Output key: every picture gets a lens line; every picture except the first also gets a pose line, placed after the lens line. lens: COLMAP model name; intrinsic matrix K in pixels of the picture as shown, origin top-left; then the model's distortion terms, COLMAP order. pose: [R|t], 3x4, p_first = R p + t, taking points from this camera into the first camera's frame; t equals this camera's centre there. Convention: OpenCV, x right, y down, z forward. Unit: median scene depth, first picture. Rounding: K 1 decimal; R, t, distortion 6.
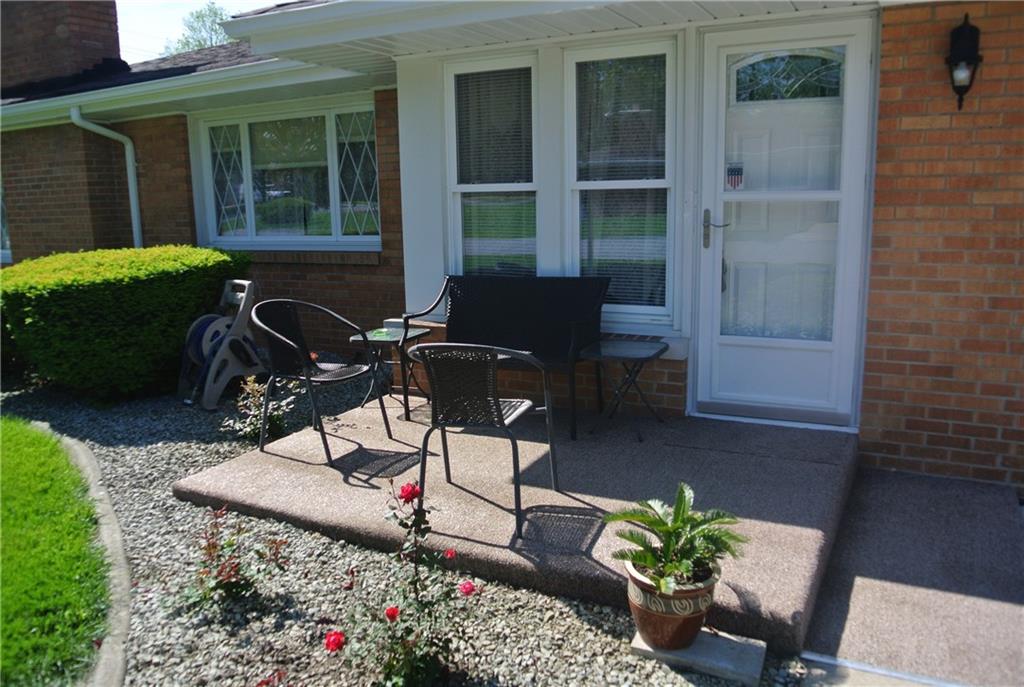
lens RADIAL K [[792.1, 0, 509.8], [0, 792.1, 359.3], [0, 0, 1]] dist [-0.096048, 0.044374]
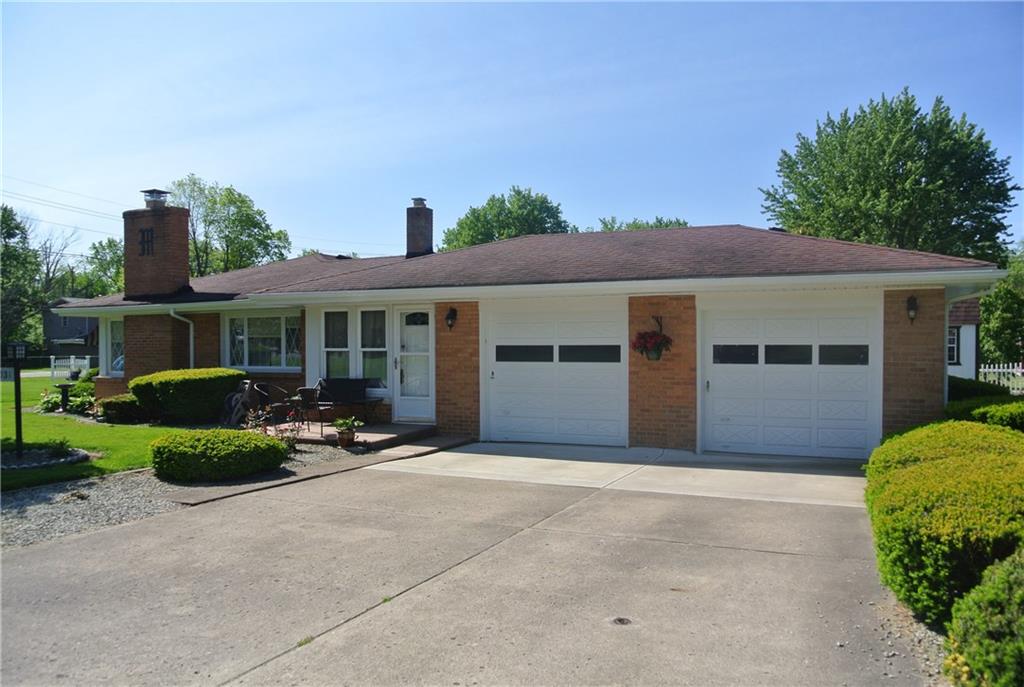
lens RADIAL K [[792.1, 0, 509.8], [0, 792.1, 359.3], [0, 0, 1]] dist [-0.096048, 0.044374]
pose [[0.998375, 0.015150, 0.054937, 0.441881], [-0.004804, 0.982959, -0.183761, 0.339568], [-0.056785, 0.183199, 0.981435, -1.829388]]
